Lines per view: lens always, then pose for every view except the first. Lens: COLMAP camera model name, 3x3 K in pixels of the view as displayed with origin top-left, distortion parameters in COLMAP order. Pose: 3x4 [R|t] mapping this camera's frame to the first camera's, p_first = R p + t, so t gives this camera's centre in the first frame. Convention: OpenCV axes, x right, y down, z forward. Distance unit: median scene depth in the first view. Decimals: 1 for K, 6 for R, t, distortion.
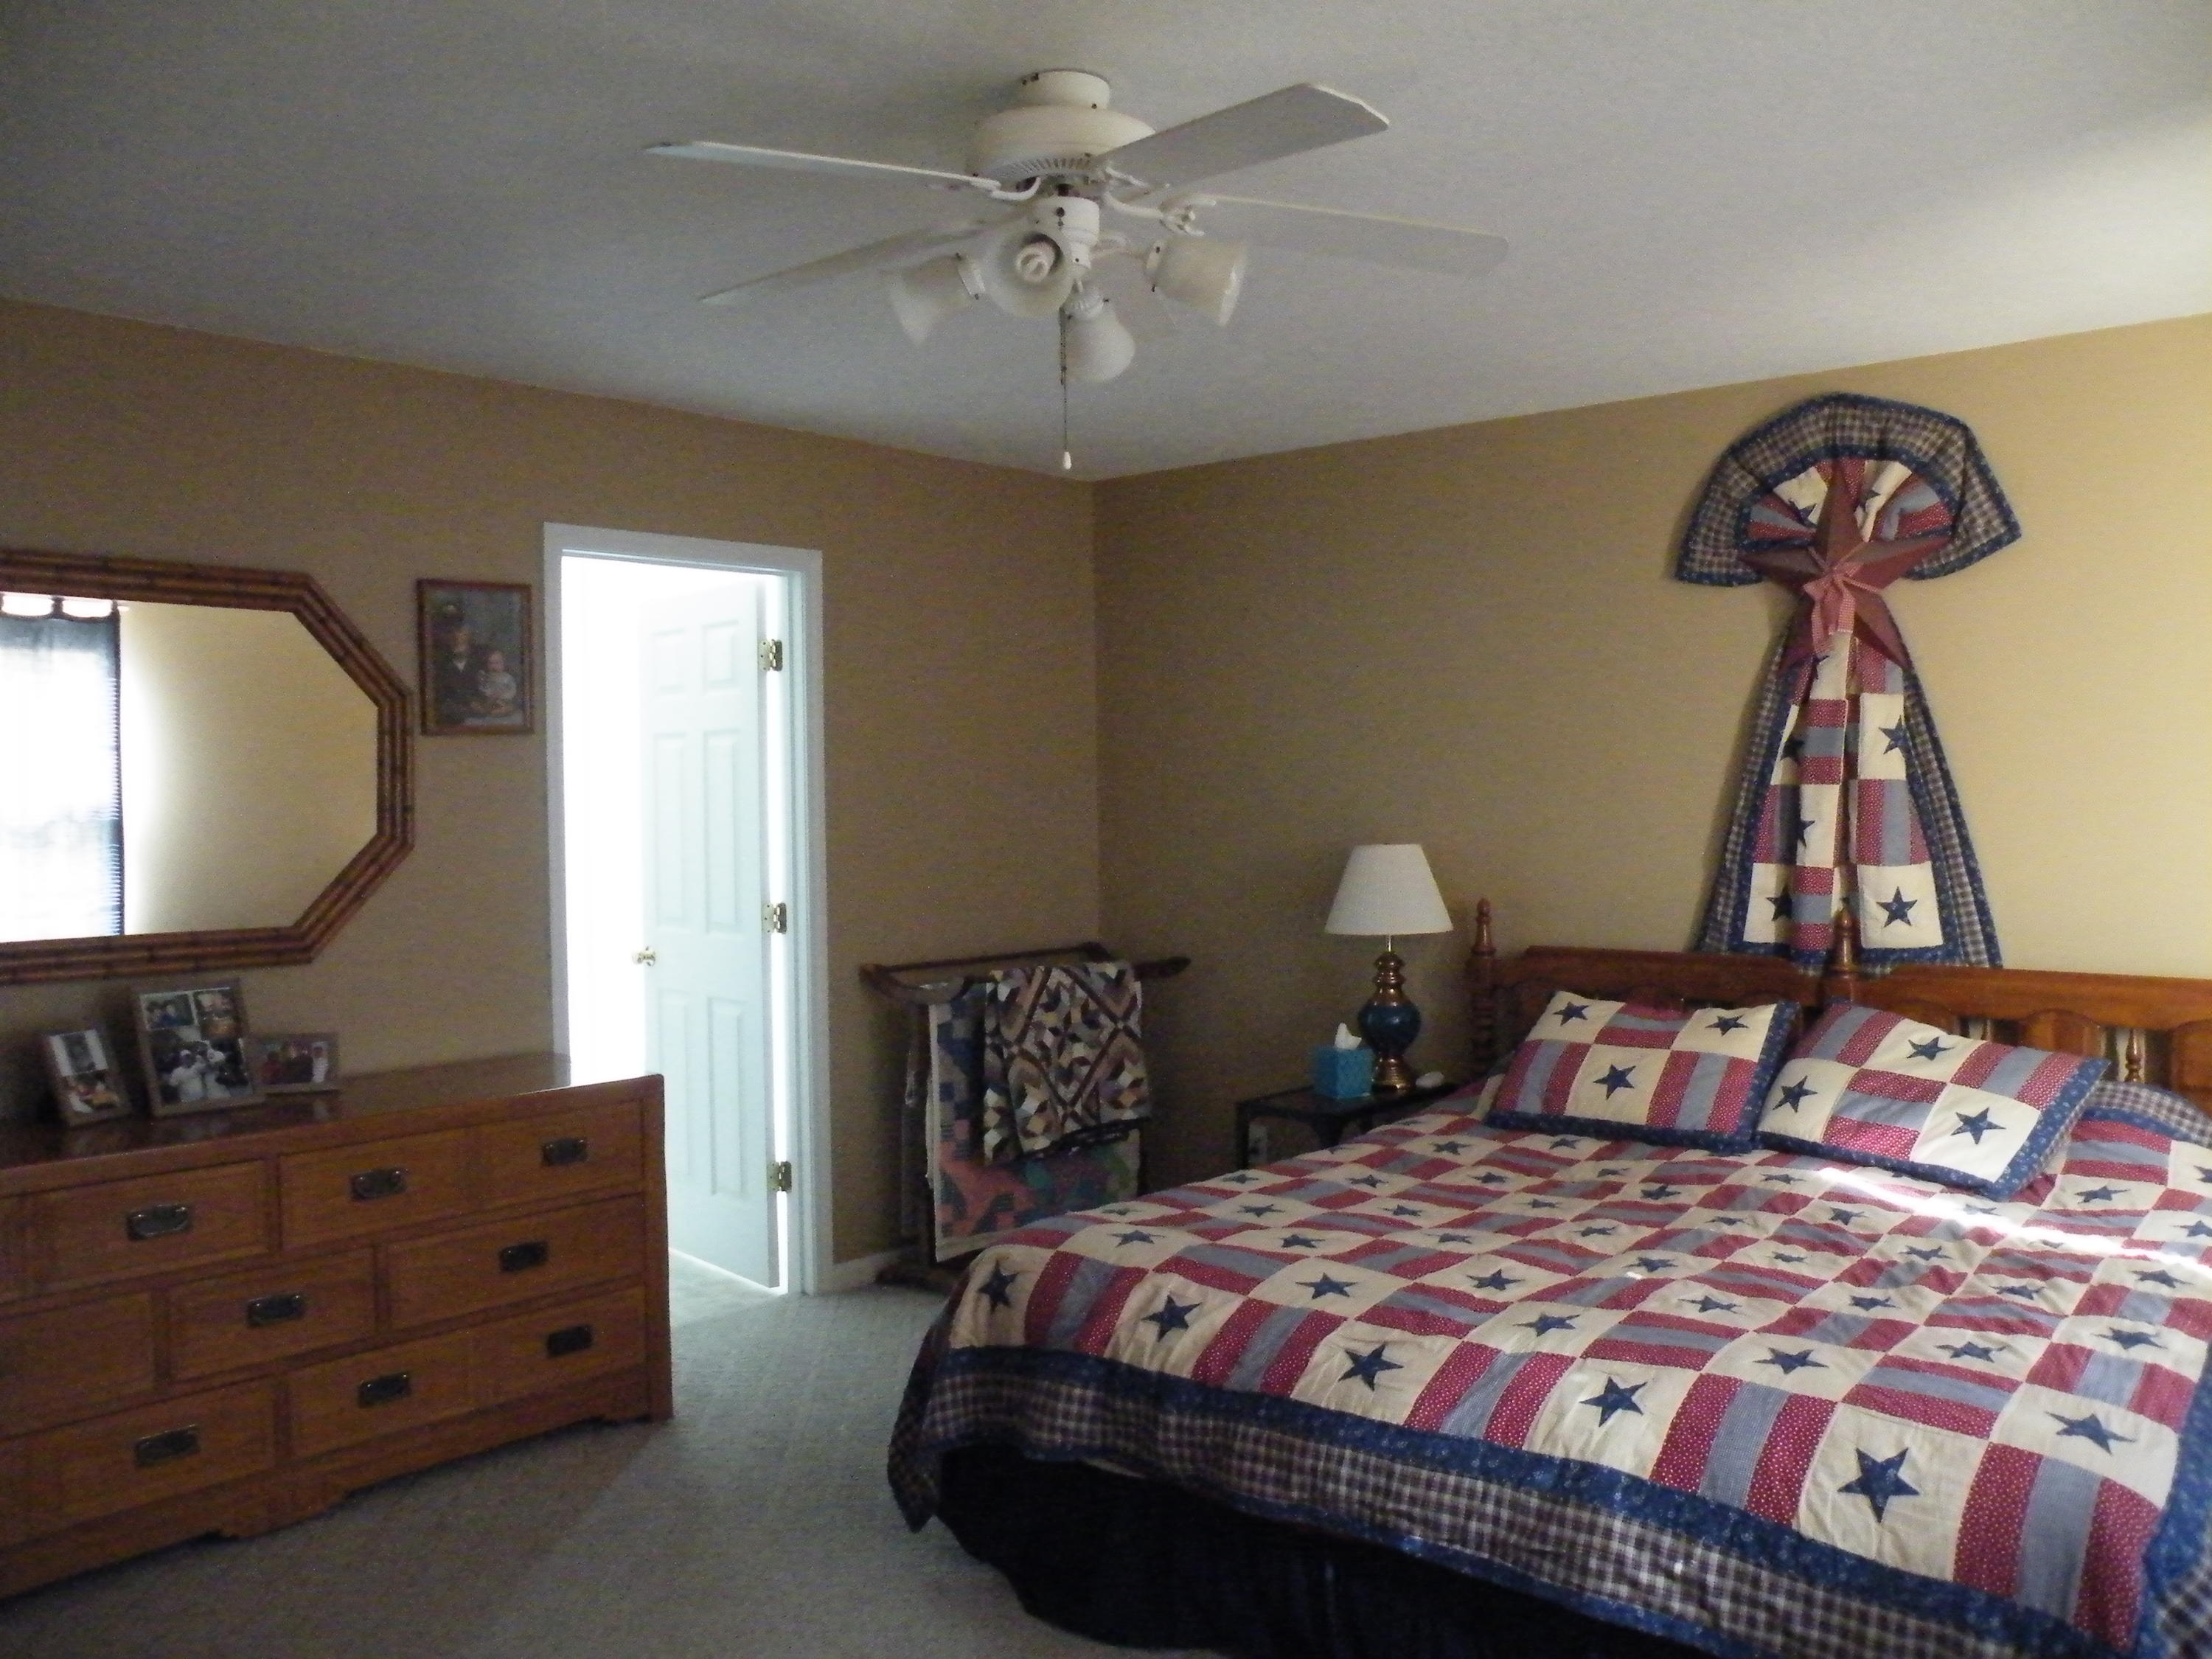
lens RADIAL K [[1791.5, 0, 1100.2], [0, 1791.5, 846.0], [0, 0, 1]] dist [-0.165760, 0.172757]
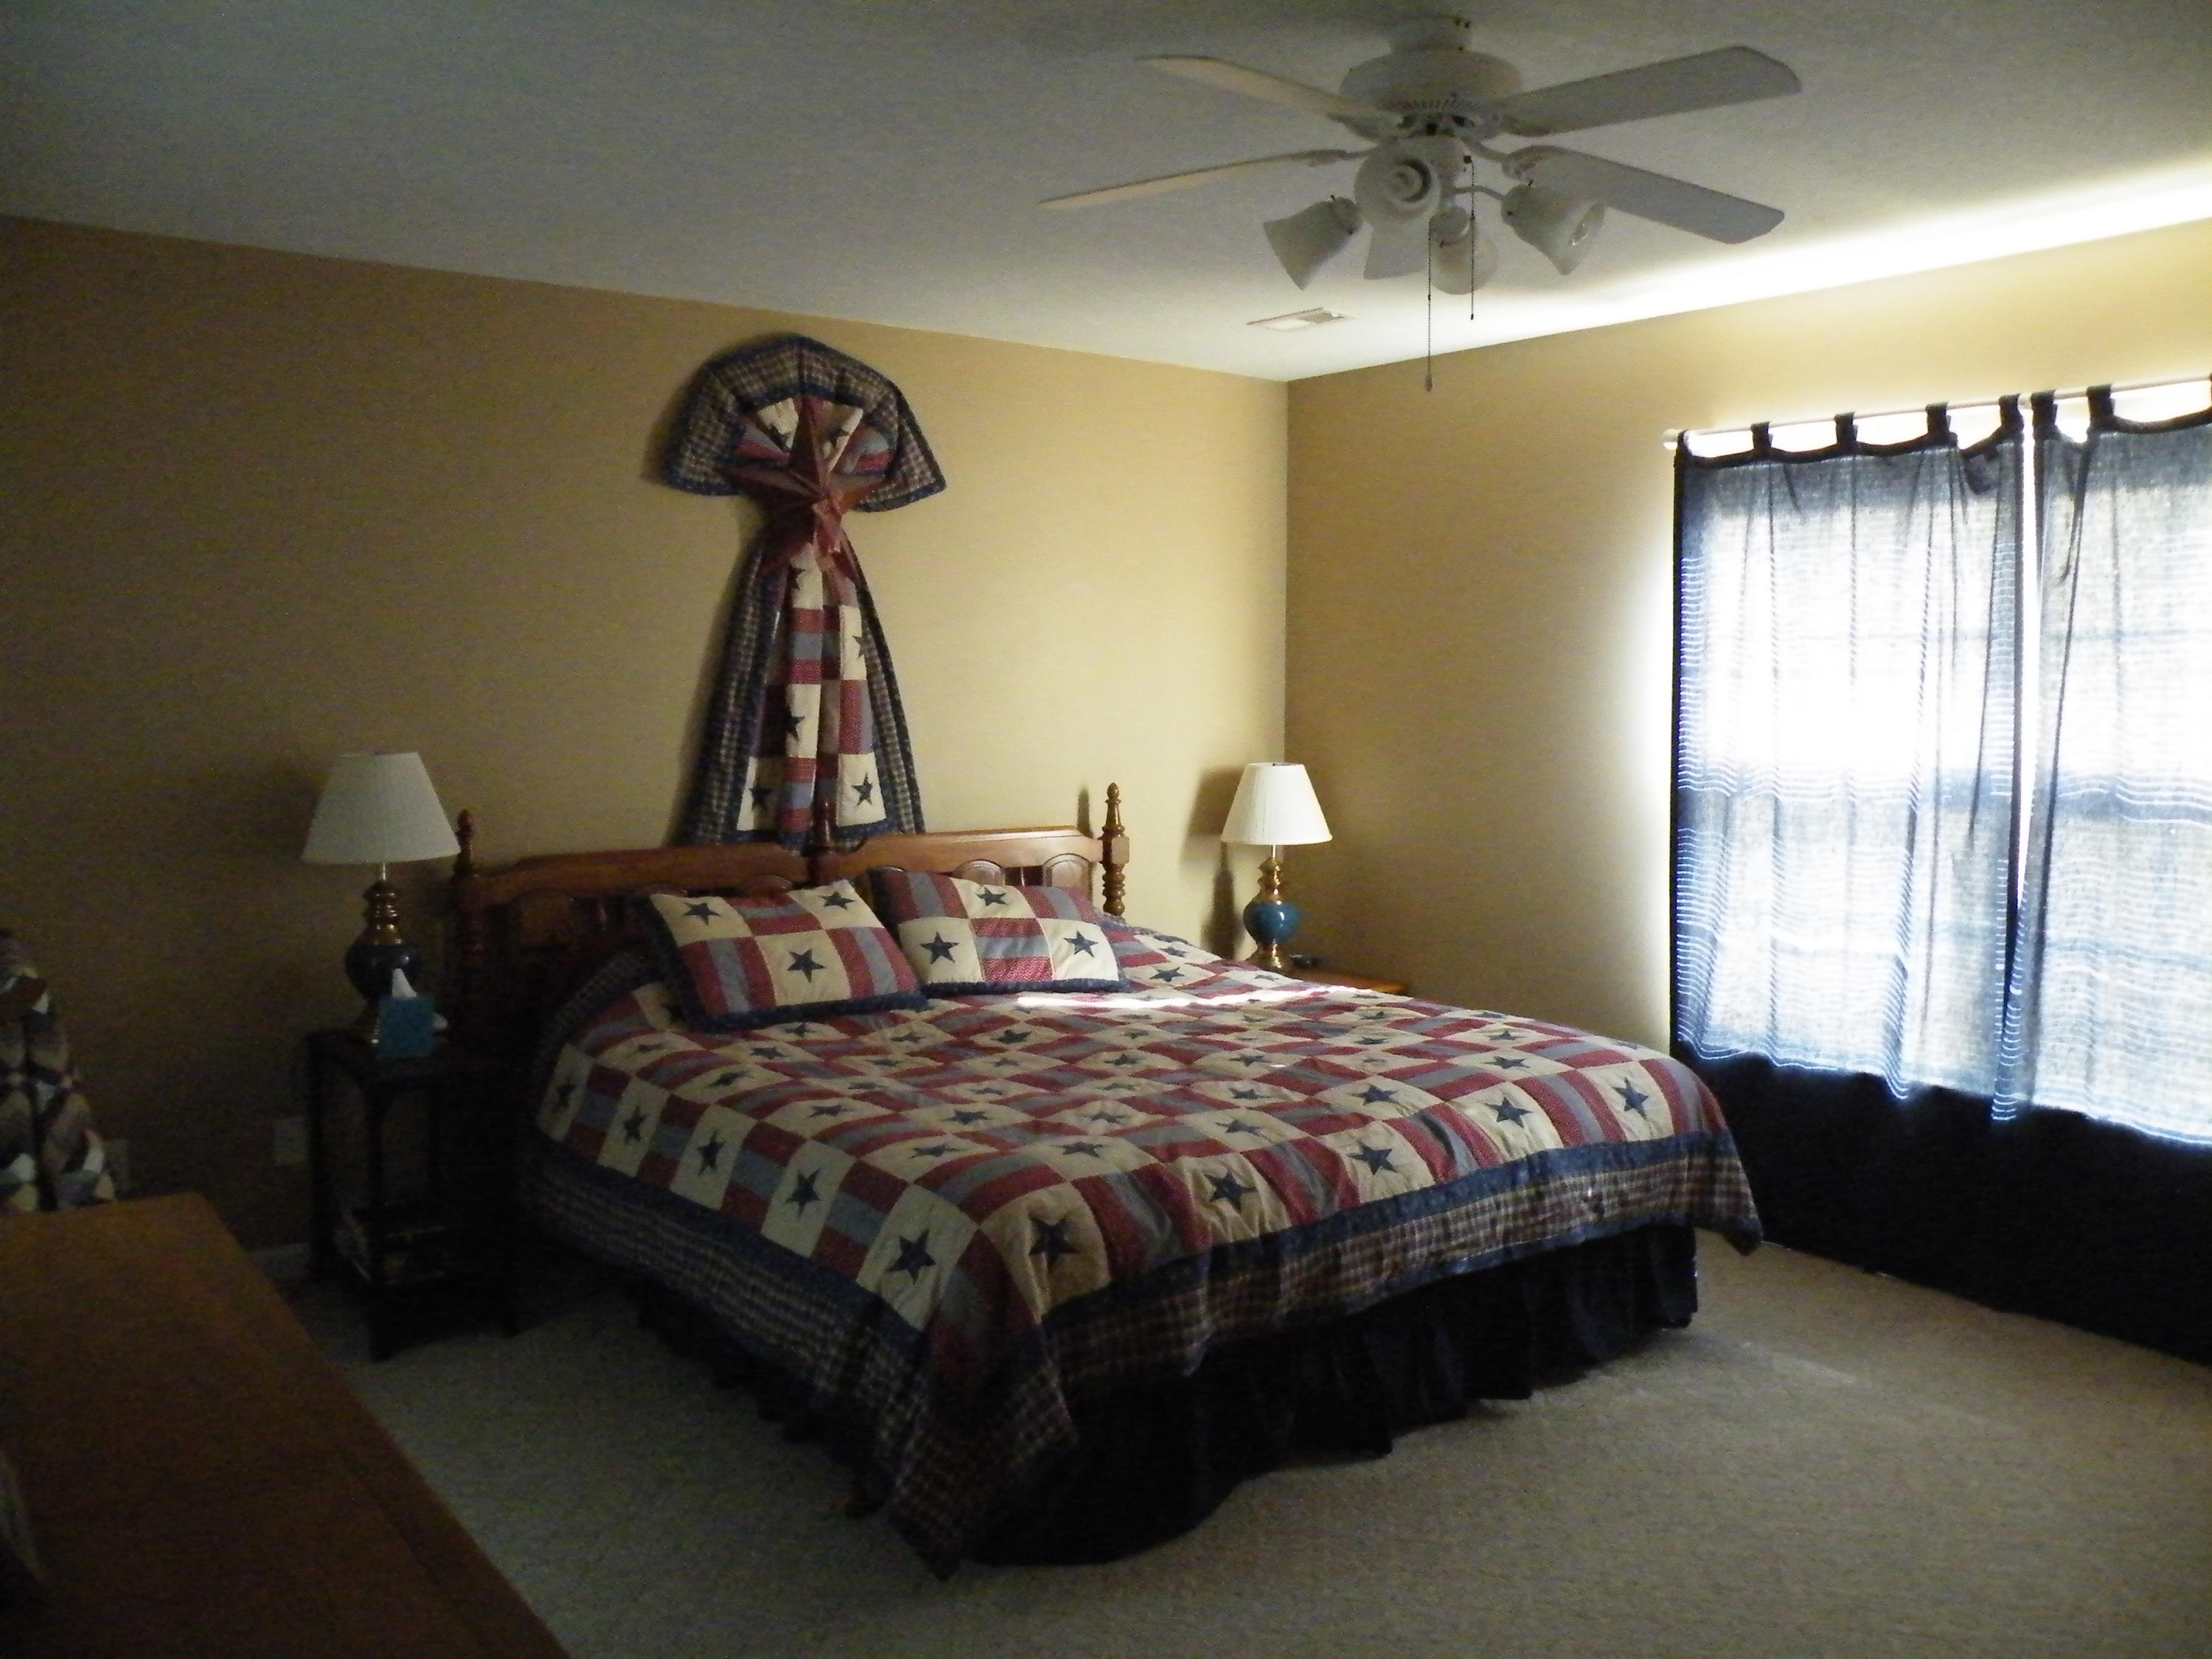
lens RADIAL K [[1791.5, 0, 1100.2], [0, 1791.5, 846.0], [0, 0, 1]] dist [-0.165760, 0.172757]
pose [[0.211586, -0.077314, 0.974297, -0.679184], [0.024375, 0.996974, 0.073821, -0.011599], [-0.977055, 0.008129, 0.212830, 0.580029]]
